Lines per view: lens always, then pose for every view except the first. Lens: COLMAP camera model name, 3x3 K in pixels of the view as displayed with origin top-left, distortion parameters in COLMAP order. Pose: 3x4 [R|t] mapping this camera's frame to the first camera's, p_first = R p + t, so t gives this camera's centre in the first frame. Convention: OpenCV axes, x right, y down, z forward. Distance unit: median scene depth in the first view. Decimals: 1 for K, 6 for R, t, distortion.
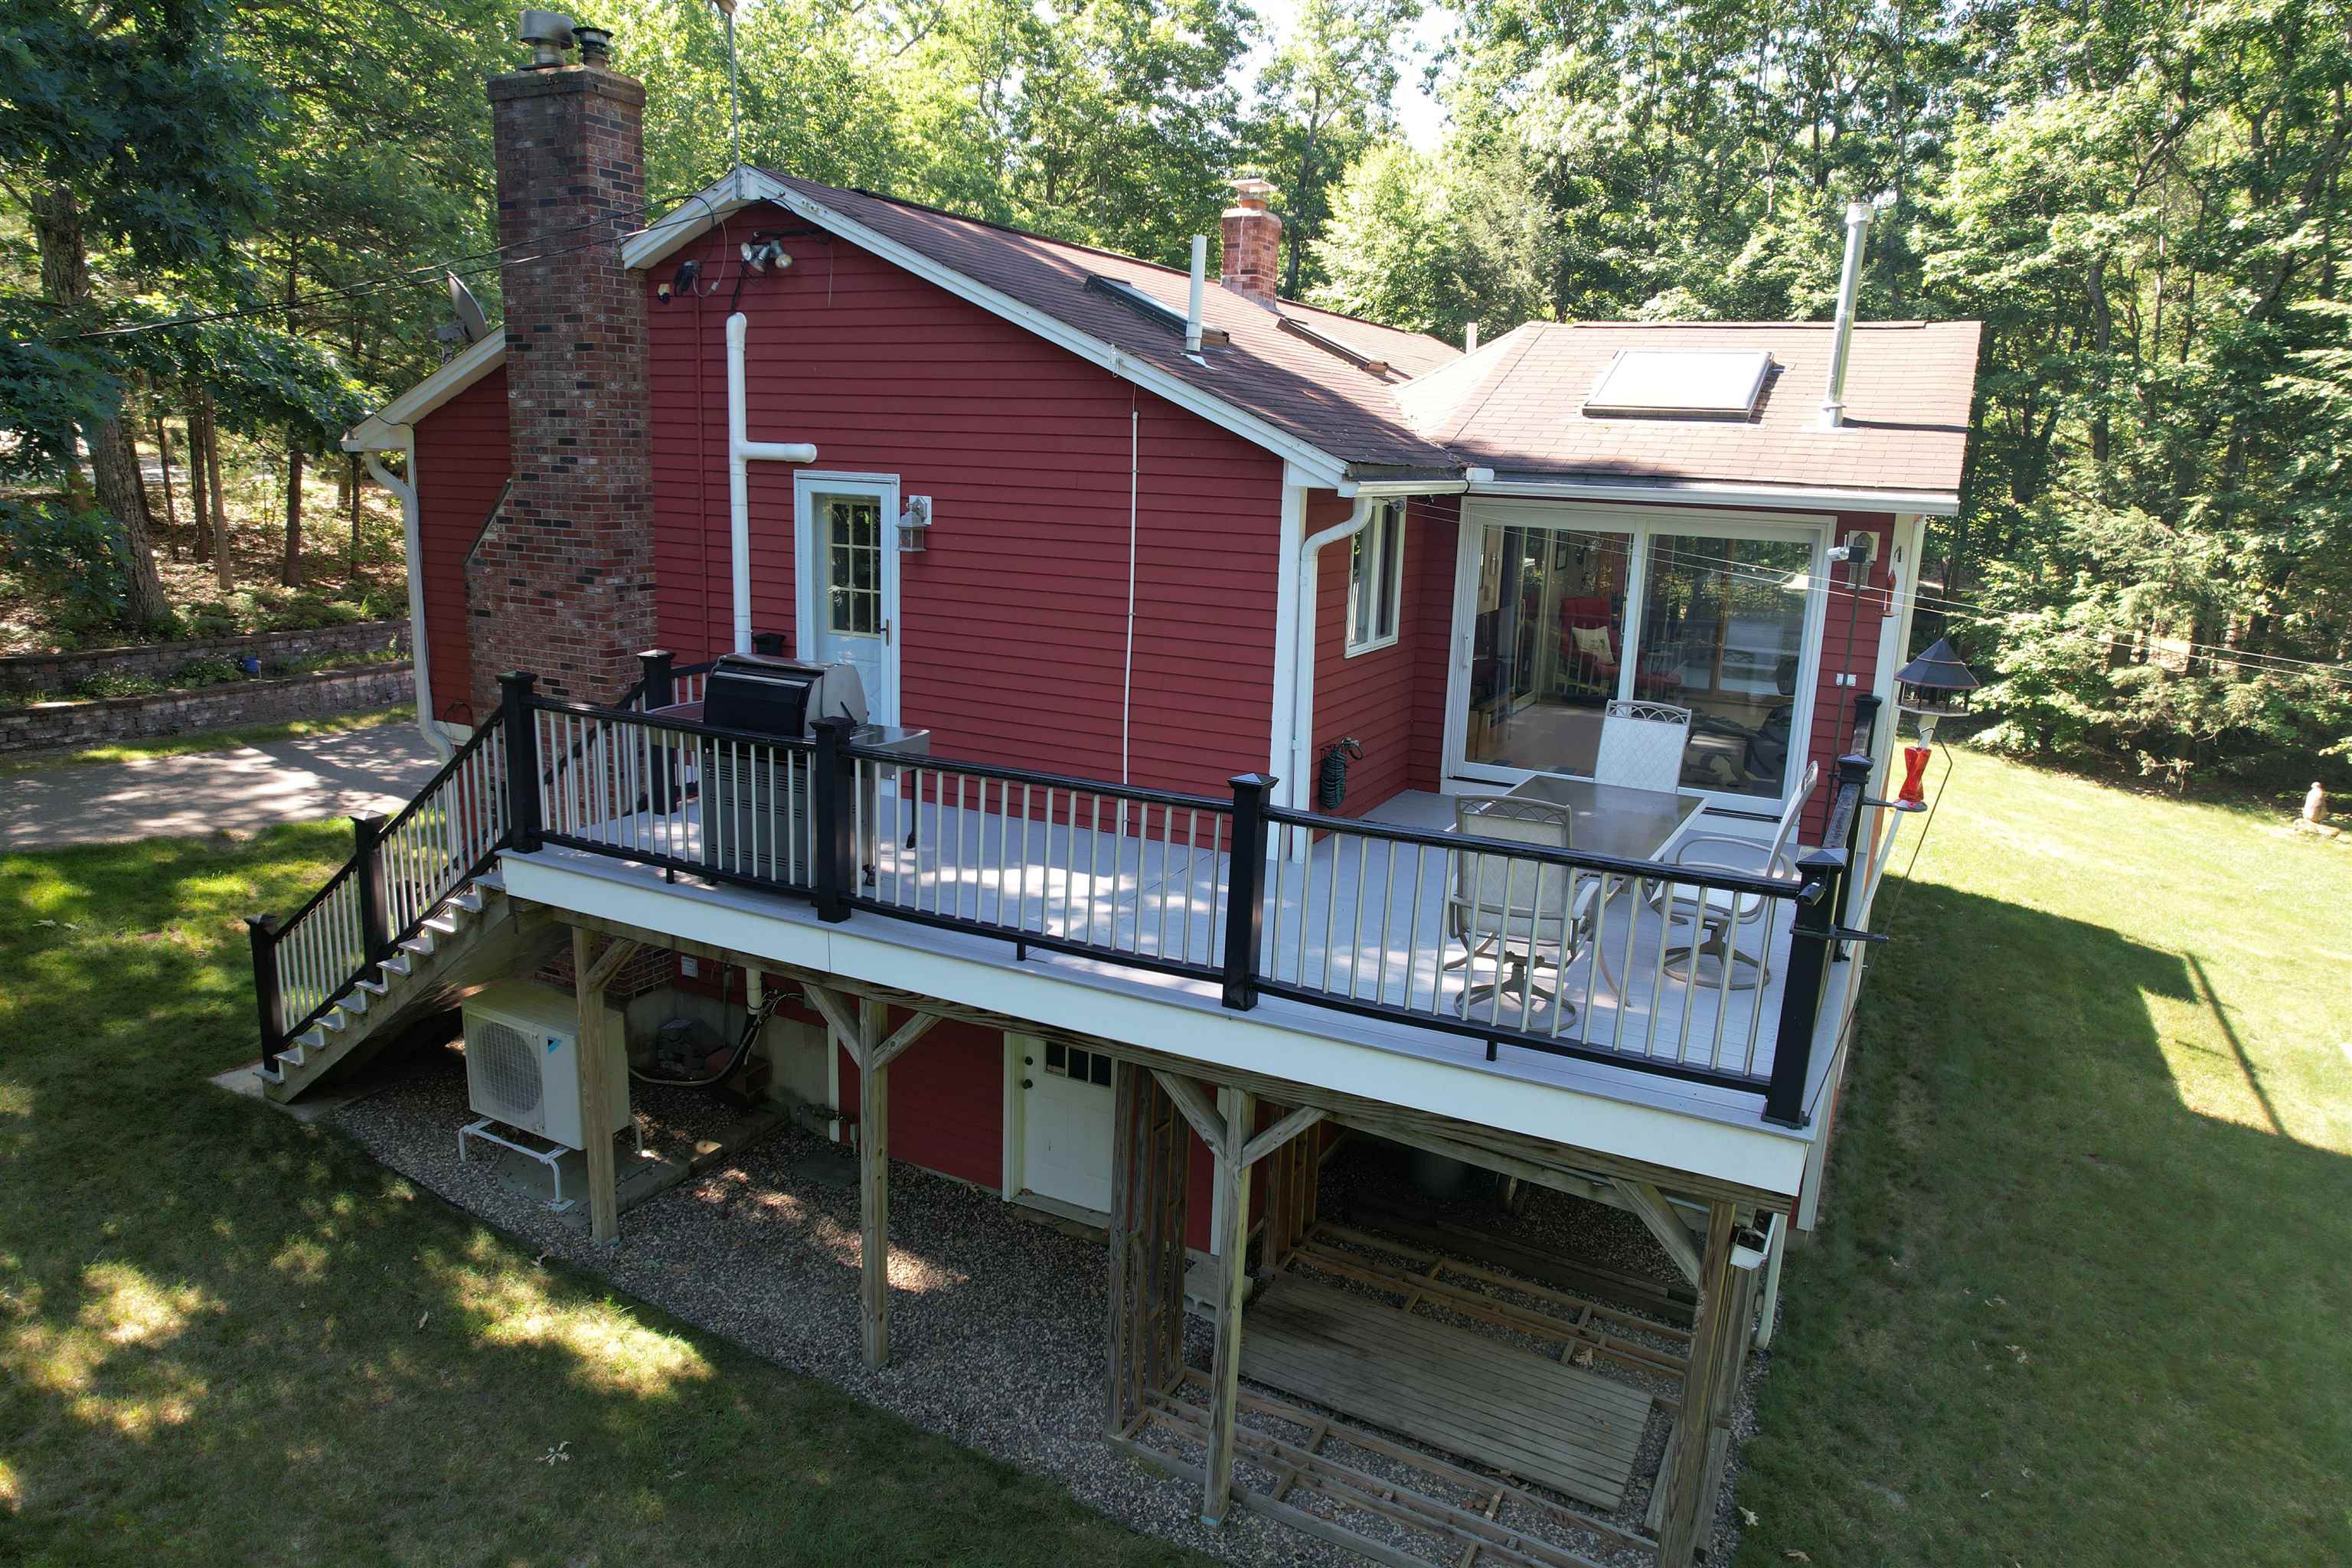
lens RADIAL K [[1514.3, 0, 1176.0], [0, 1514.3, 784.0], [0, 0, 1]] dist [-0.067160, 0.054793]
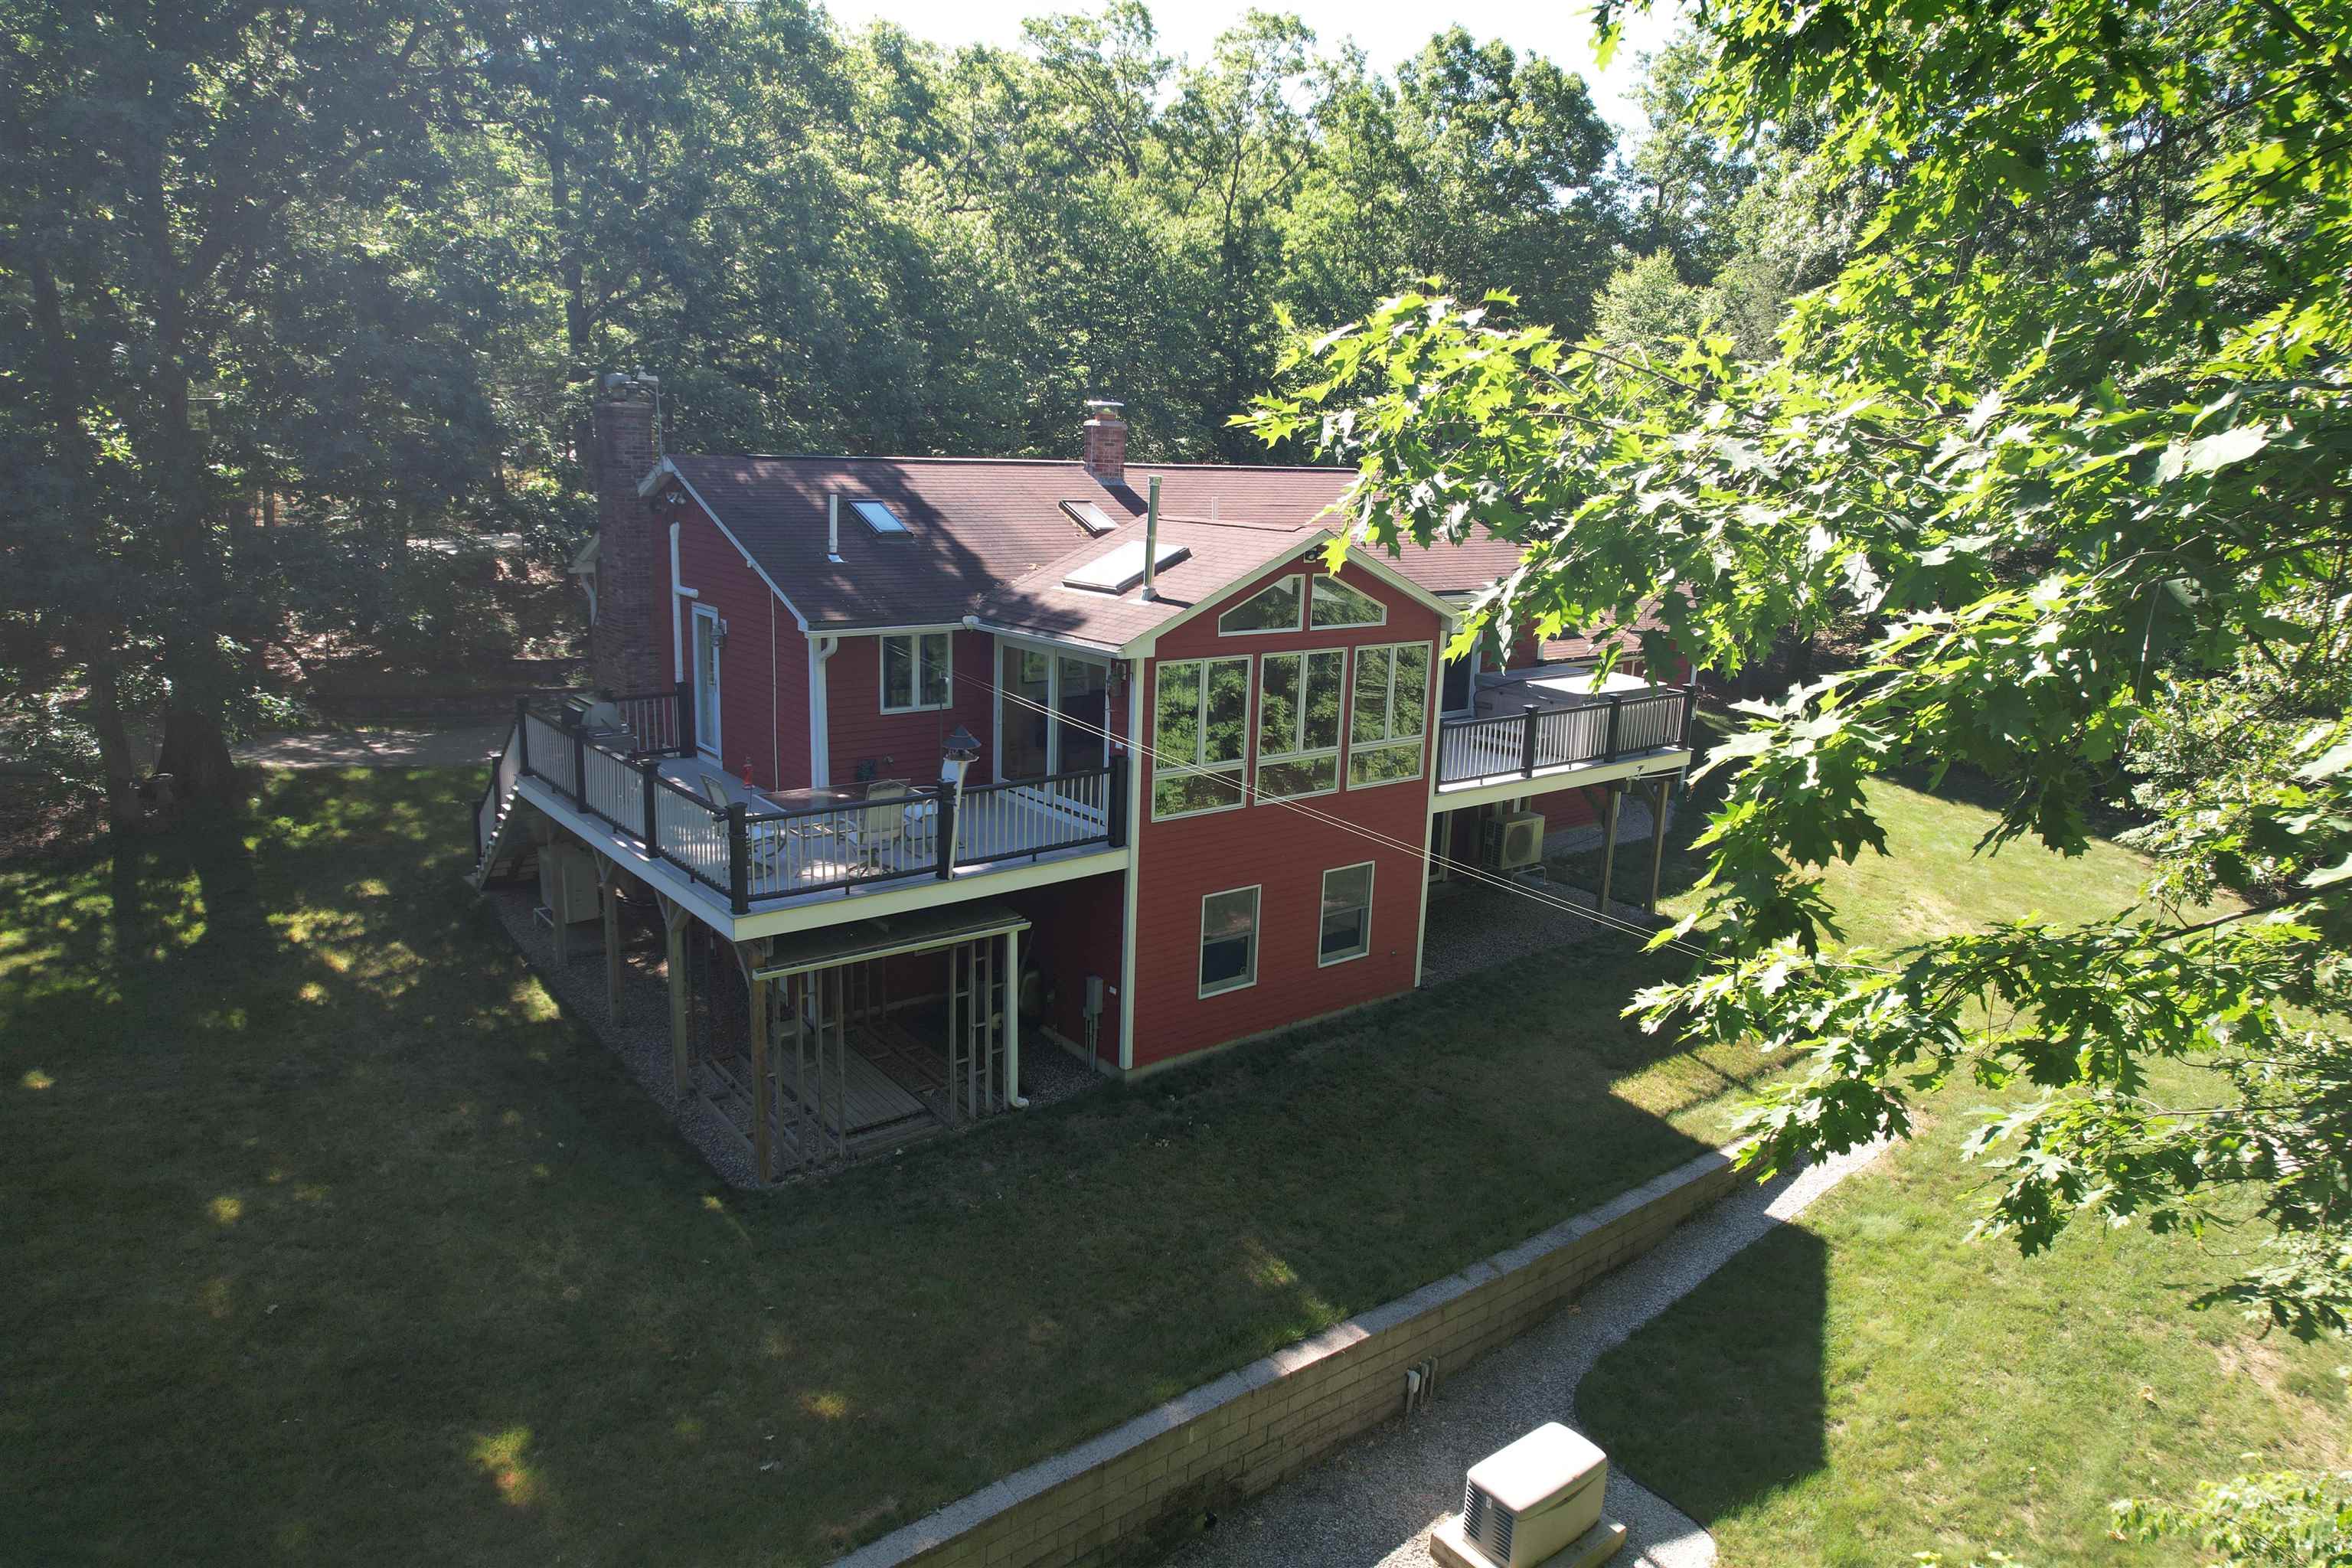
lens RADIAL K [[1514.3, 0, 1176.0], [0, 1514.3, 784.0], [0, 0, 1]] dist [-0.067160, 0.054793]
pose [[0.911056, 0.092507, -0.401771, 1.164453], [-0.096440, 0.995284, 0.010477, -0.049043], [0.400846, 0.029202, 0.915680, -0.574223]]
